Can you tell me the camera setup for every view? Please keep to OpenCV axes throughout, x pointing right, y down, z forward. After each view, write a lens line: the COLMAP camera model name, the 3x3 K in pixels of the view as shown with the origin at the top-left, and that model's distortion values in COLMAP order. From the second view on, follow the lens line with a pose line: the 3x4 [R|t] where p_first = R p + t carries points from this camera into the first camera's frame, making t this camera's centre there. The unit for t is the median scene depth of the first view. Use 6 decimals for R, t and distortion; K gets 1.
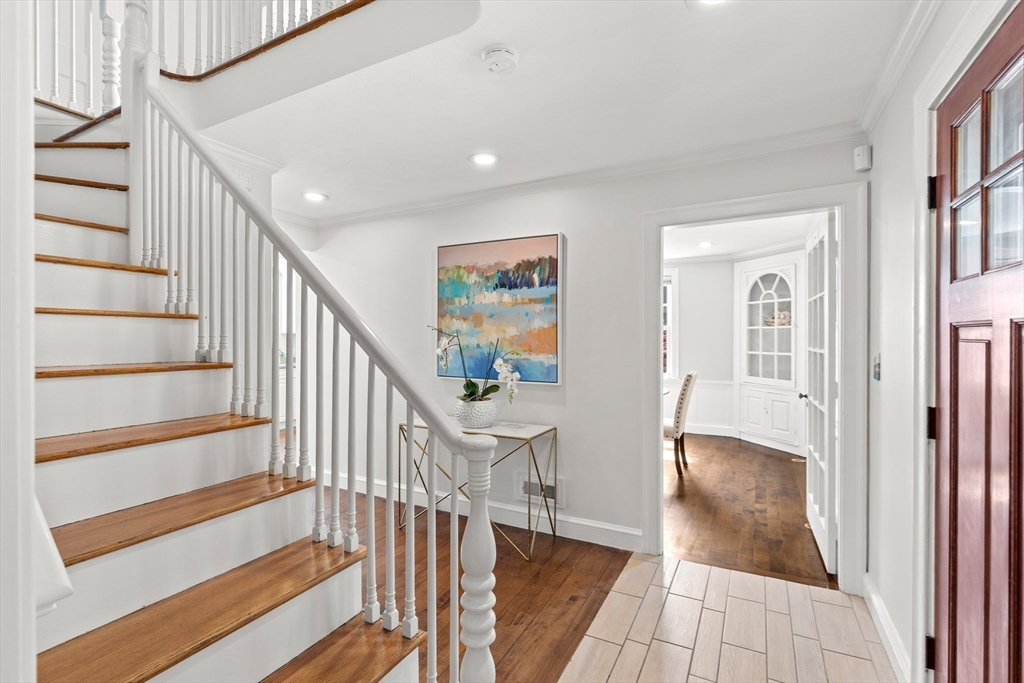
lens RADIAL K [[465.5, 0, 512.5], [0, 465.5, 339.3], [0, 0, 1]] dist [-0.003197, 0.001179]
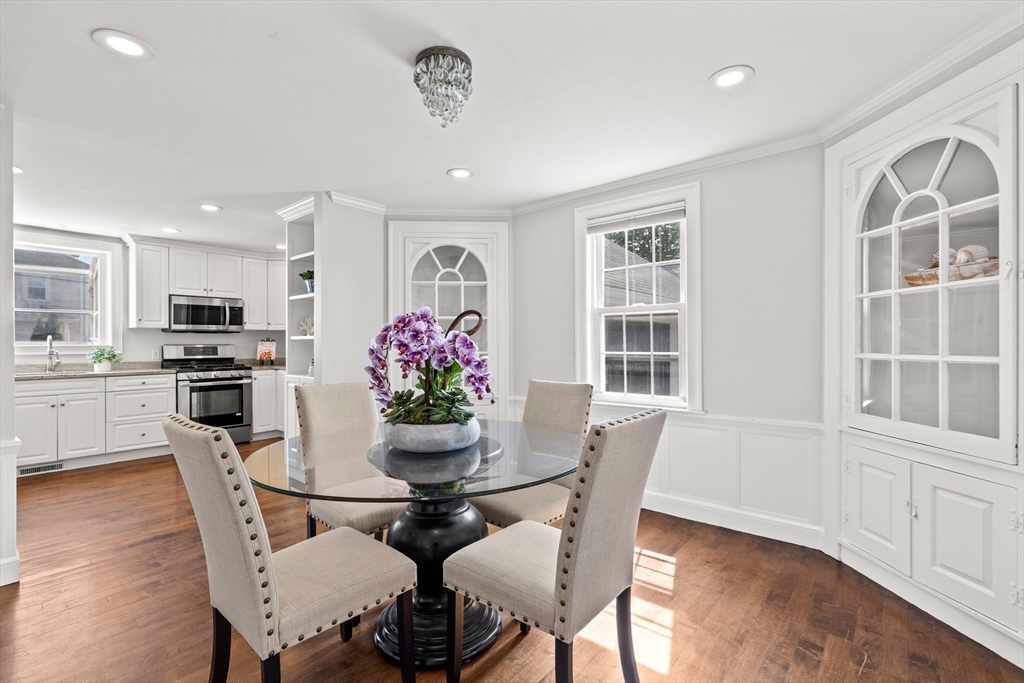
lens RADIAL K [[465.5, 0, 504.7], [0, 465.5, 347.6], [0, 0, 1]] dist [-0.003197, 0.001179]
pose [[0.975230, -0.002012, -0.221185, 0.301648], [0.002634, 0.999993, 0.002519, 0.019615], [0.221178, -0.003039, 0.975229, 0.550262]]
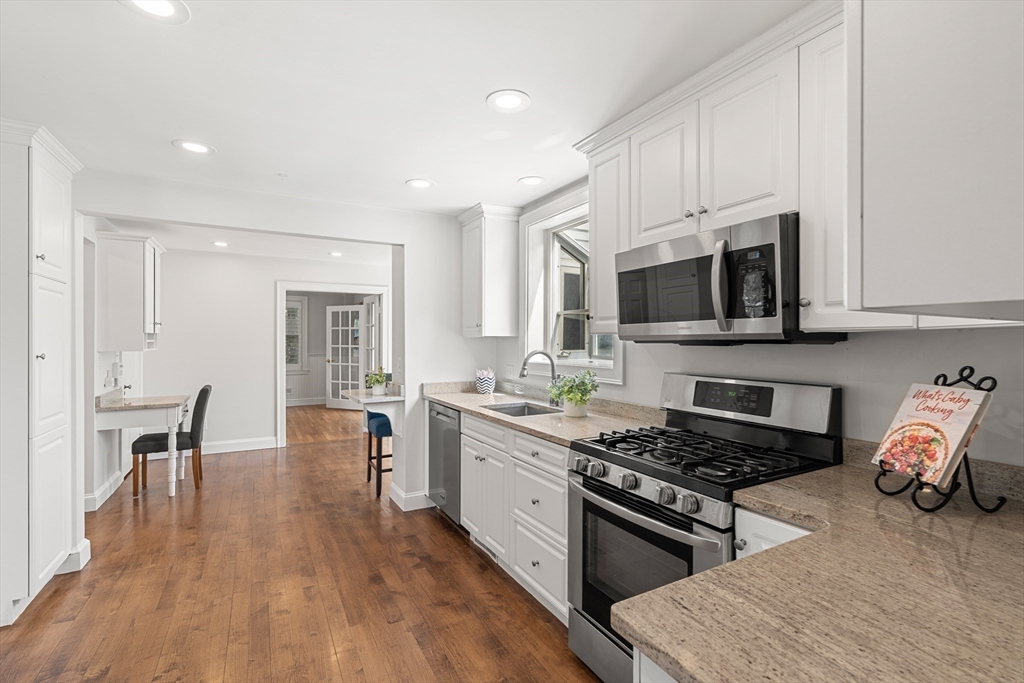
lens RADIAL K [[465.5, 0, 511.6], [0, 465.5, 340.6], [0, 0, 1]] dist [-0.003197, 0.001179]
pose [[-0.548692, 0.000347, -0.836024, -0.190279], [-0.000826, 0.999999, 0.000957, -0.014511], [0.836024, 0.001216, -0.548692, 1.450449]]
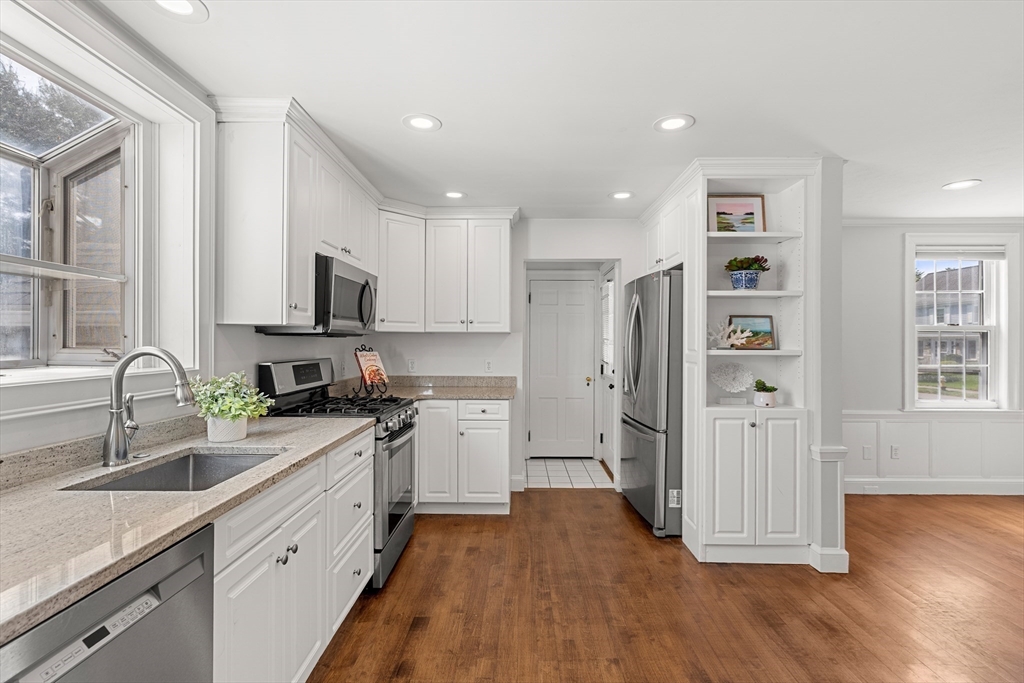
lens RADIAL K [[465.5, 0, 514.3], [0, 465.5, 339.1], [0, 0, 1]] dist [-0.003197, 0.001179]
pose [[0.888500, 0.004537, 0.458855, -0.610519], [-0.002143, 0.999981, -0.005739, -0.005760], [-0.458872, 0.004116, 0.888493, 0.855271]]
